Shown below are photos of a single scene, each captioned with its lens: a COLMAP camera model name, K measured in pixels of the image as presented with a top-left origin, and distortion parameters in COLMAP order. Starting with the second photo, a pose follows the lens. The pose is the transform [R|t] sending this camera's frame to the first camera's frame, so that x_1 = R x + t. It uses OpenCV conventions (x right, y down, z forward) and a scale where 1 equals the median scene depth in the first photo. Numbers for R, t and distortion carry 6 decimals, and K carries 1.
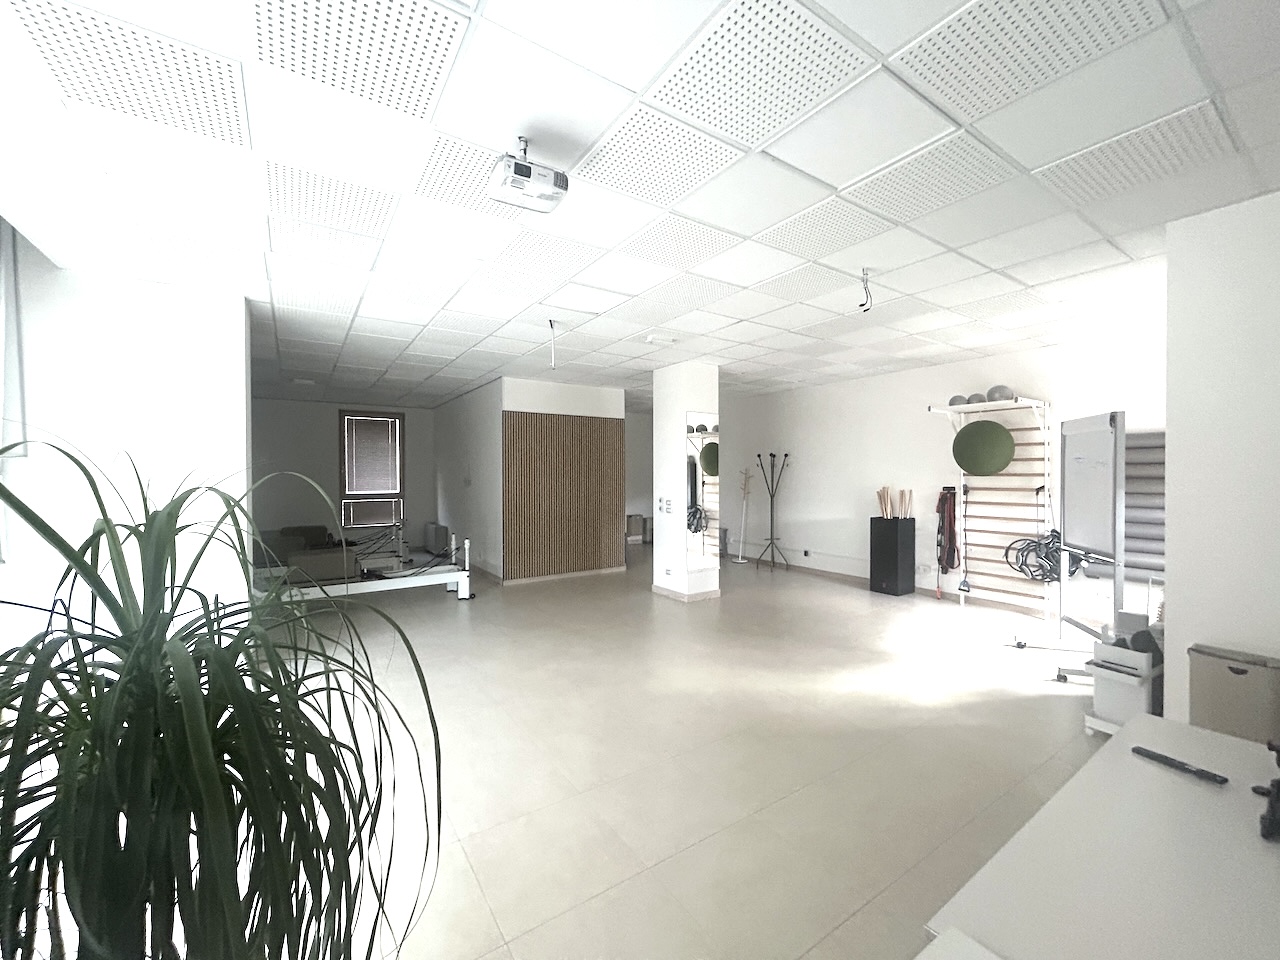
lens RADIAL K [[514.5, 0, 638.9], [0, 514.5, 477.7], [0, 0, 1]] dist [0.000310, 0.000006]
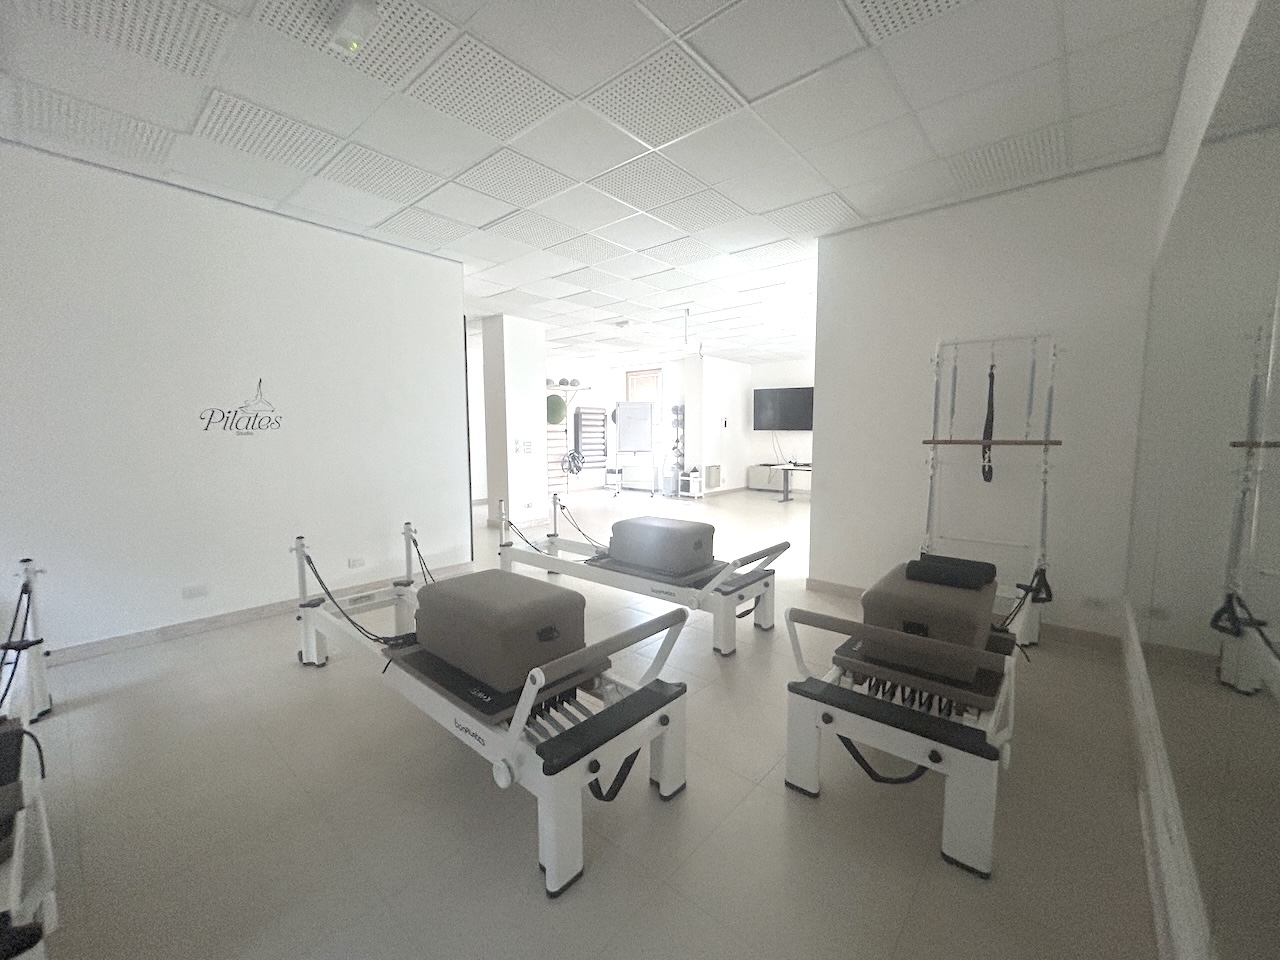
lens RADIAL K [[514.5, 0, 638.2], [0, 514.5, 481.1], [0, 0, 1]] dist [0.000310, 0.000006]
pose [[-0.258788, -0.086053, 0.962093, -1.216759], [0.012371, 0.995647, 0.092382, 0.033567], [-0.965855, 0.035809, -0.256597, 1.208389]]
